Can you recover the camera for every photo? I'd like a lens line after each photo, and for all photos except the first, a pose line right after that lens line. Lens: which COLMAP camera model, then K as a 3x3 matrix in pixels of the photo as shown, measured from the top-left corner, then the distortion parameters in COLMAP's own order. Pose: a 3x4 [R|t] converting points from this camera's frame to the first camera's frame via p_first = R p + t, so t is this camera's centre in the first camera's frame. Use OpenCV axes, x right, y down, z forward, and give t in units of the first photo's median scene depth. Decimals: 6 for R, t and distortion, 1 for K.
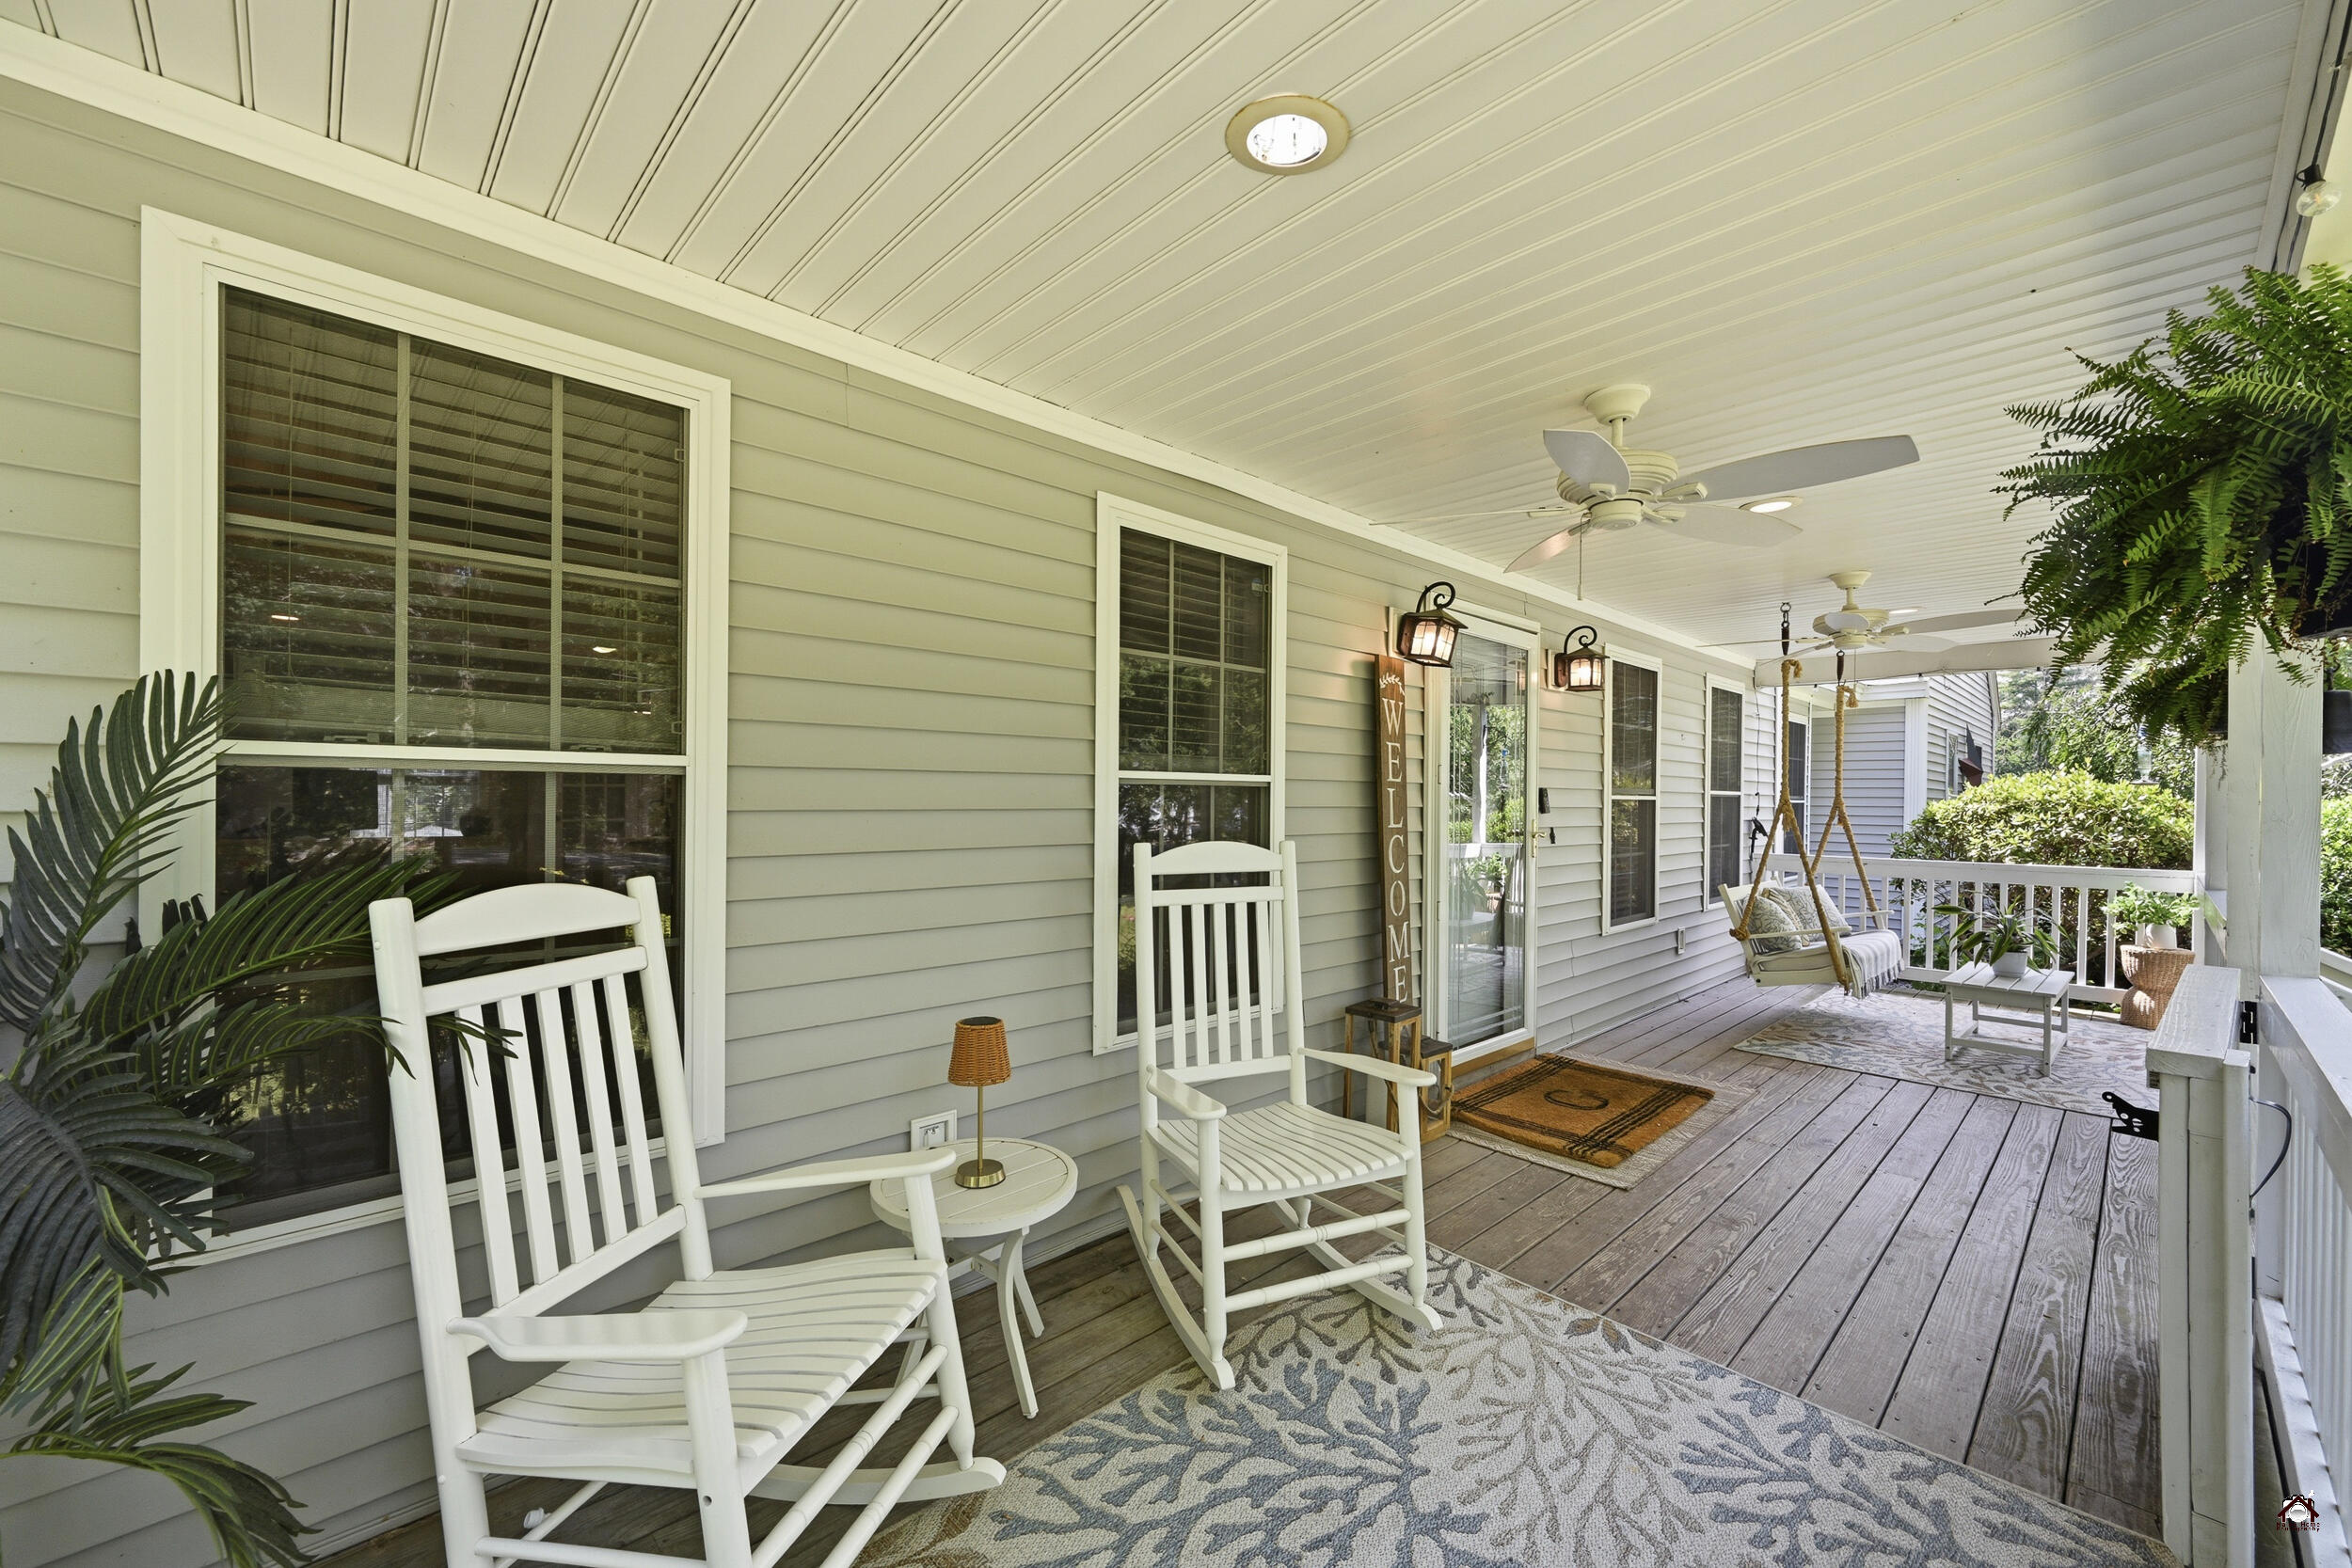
lens RADIAL K [[933.9, 0, 1177.7], [0, 933.9, 796.3], [0, 0, 1]] dist [-0.000928, 0.000075]
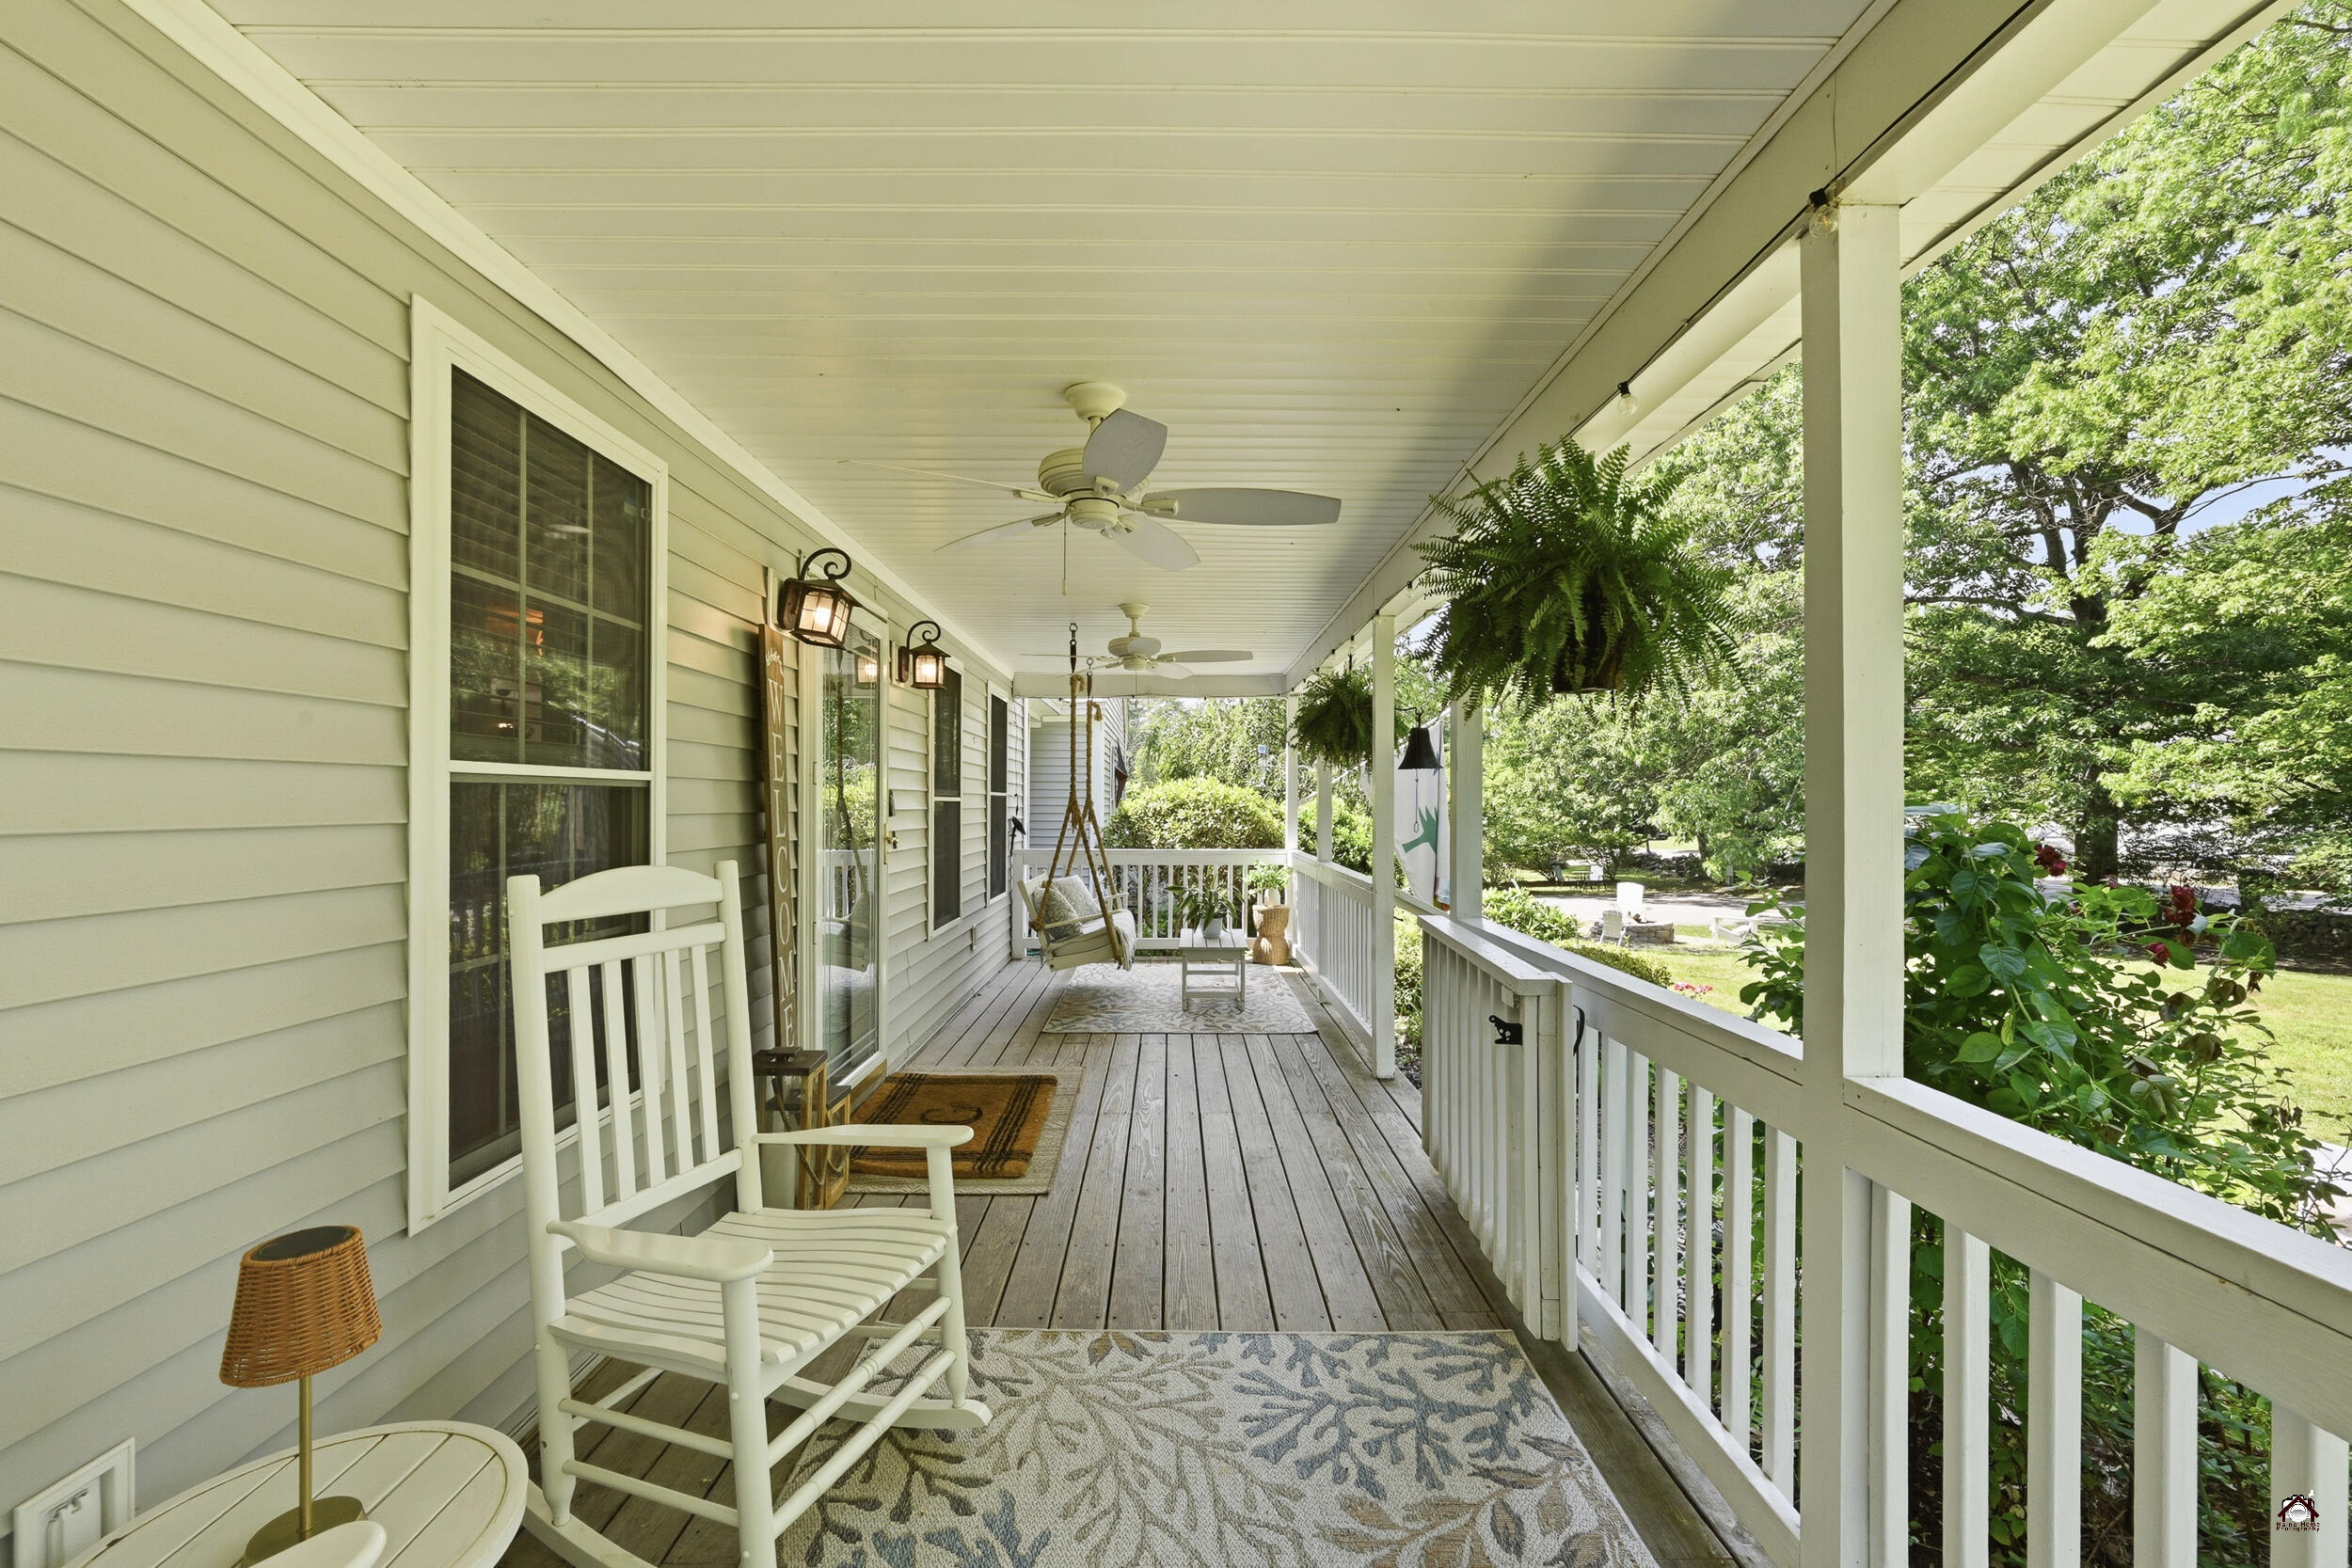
lens RADIAL K [[975.4, 0, 1180.4], [0, 975.4, 795.5], [0, 0, 1]] dist [0.000652, 0.000677]
pose [[0.683826, -0.002217, 0.729642, -0.178629], [0.003625, 0.999993, -0.000358, -0.002129], [-0.729636, 0.002890, 0.683829, 0.182281]]
